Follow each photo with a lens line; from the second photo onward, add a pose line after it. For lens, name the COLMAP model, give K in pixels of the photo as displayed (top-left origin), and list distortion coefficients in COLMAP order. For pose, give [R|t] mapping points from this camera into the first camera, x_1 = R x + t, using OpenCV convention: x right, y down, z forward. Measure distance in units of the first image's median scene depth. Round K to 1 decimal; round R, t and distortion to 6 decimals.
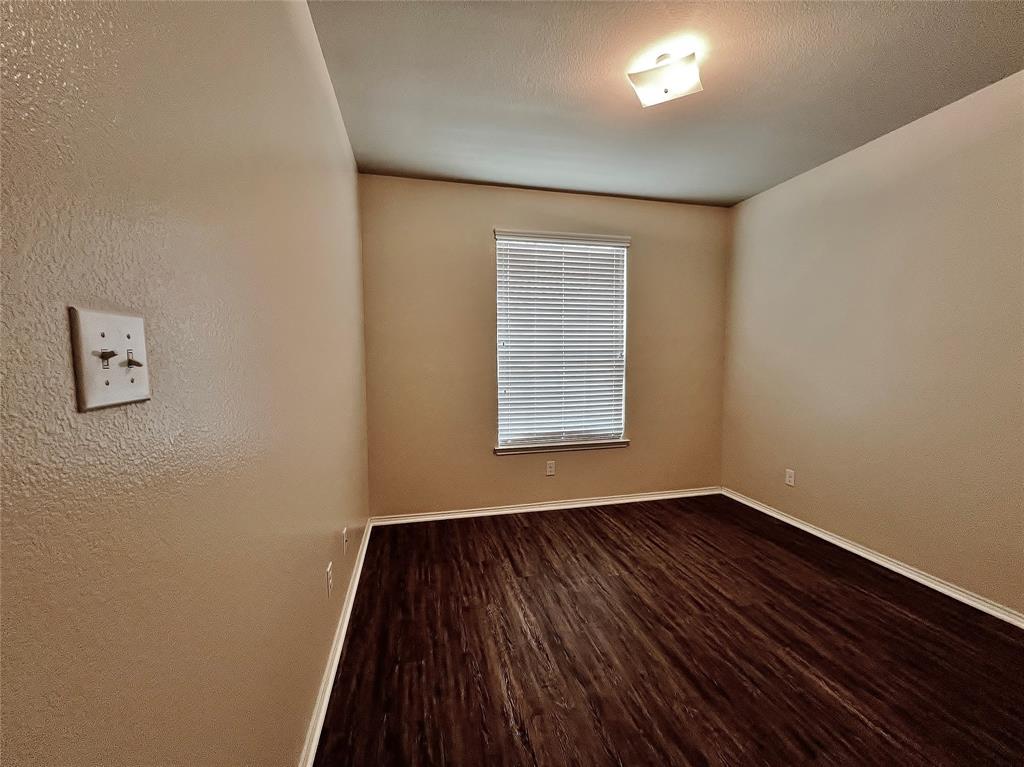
lens RADIAL K [[414.7, 0, 510.0], [0, 414.7, 380.5], [0, 0, 1]] dist [0.002353, 0.000038]
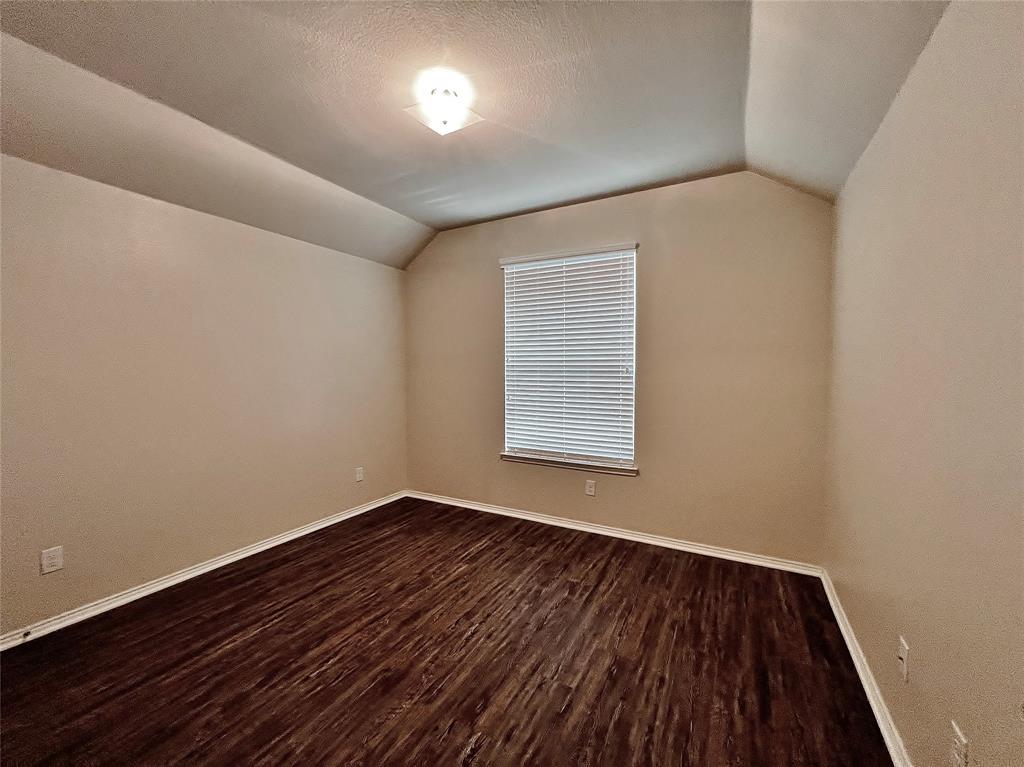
lens RADIAL K [[414.7, 0, 509.7], [0, 414.7, 381.3], [0, 0, 1]] dist [0.002353, 0.000038]
pose [[0.752992, 0.028540, -0.657410, 0.689160], [-0.053818, 0.998383, -0.018300, -0.008242], [0.655825, 0.049160, 0.753311, 0.172809]]
